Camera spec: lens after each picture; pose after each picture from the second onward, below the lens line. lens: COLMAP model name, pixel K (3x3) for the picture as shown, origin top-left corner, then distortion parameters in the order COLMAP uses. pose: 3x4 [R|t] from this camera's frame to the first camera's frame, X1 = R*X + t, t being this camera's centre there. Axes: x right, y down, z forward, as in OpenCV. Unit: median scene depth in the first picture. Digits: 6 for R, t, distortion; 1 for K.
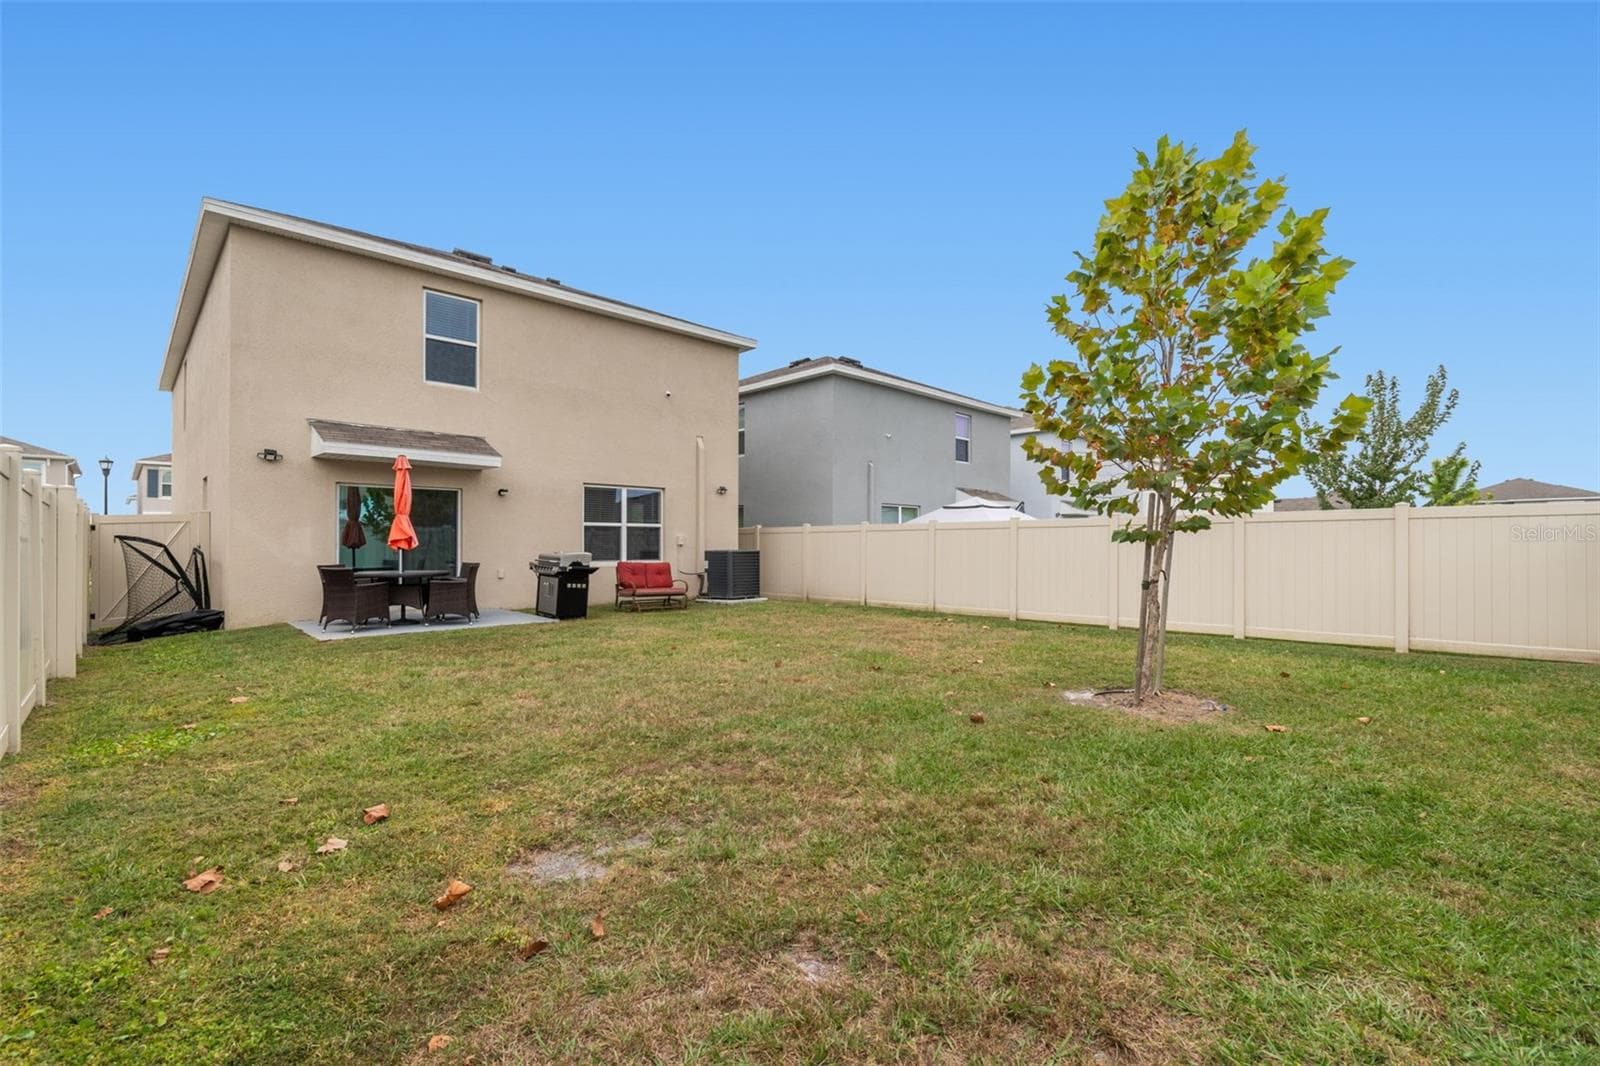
lens RADIAL K [[707.2, 0, 803.5], [0, 707.2, 542.1], [0, 0, 1]] dist [0.000368, -0.010098]
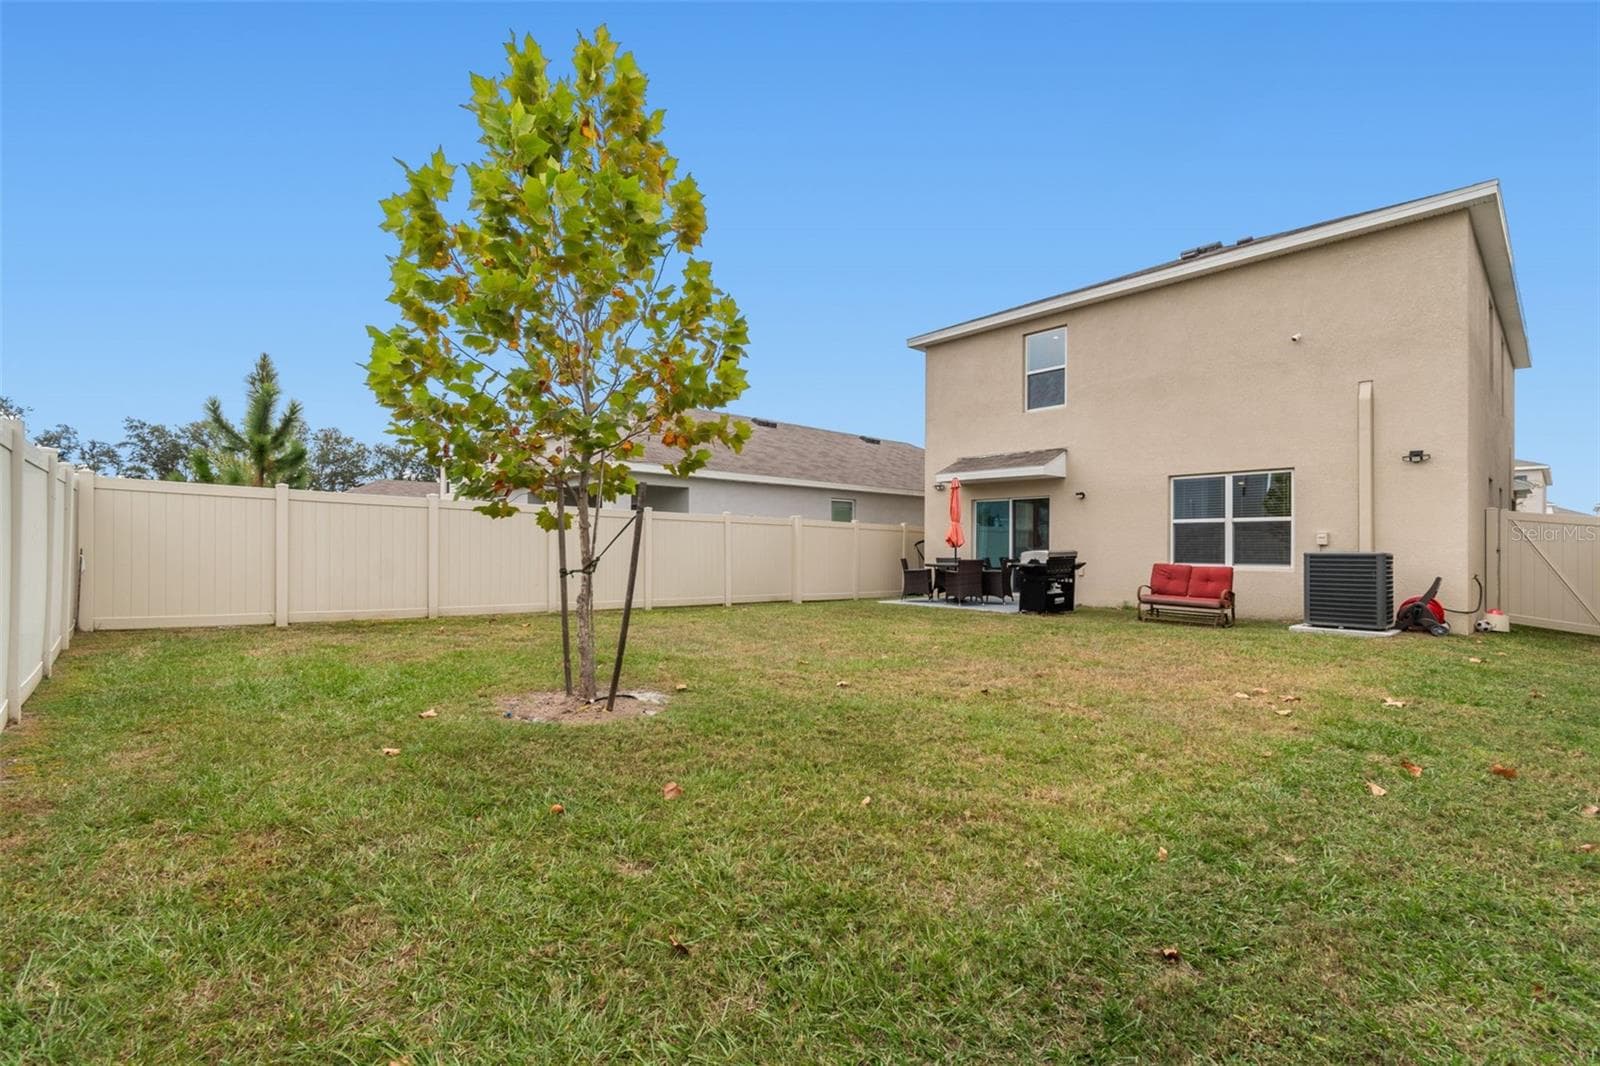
lens RADIAL K [[707.2, 0, 803.5], [0, 707.2, 542.1], [0, 0, 1]] dist [0.000368, -0.010098]
pose [[-0.043686, -0.009286, -0.999002, 0.586983], [-0.003985, 0.999950, -0.009121, 0.010532], [0.999037, 0.003583, -0.043721, 0.556304]]
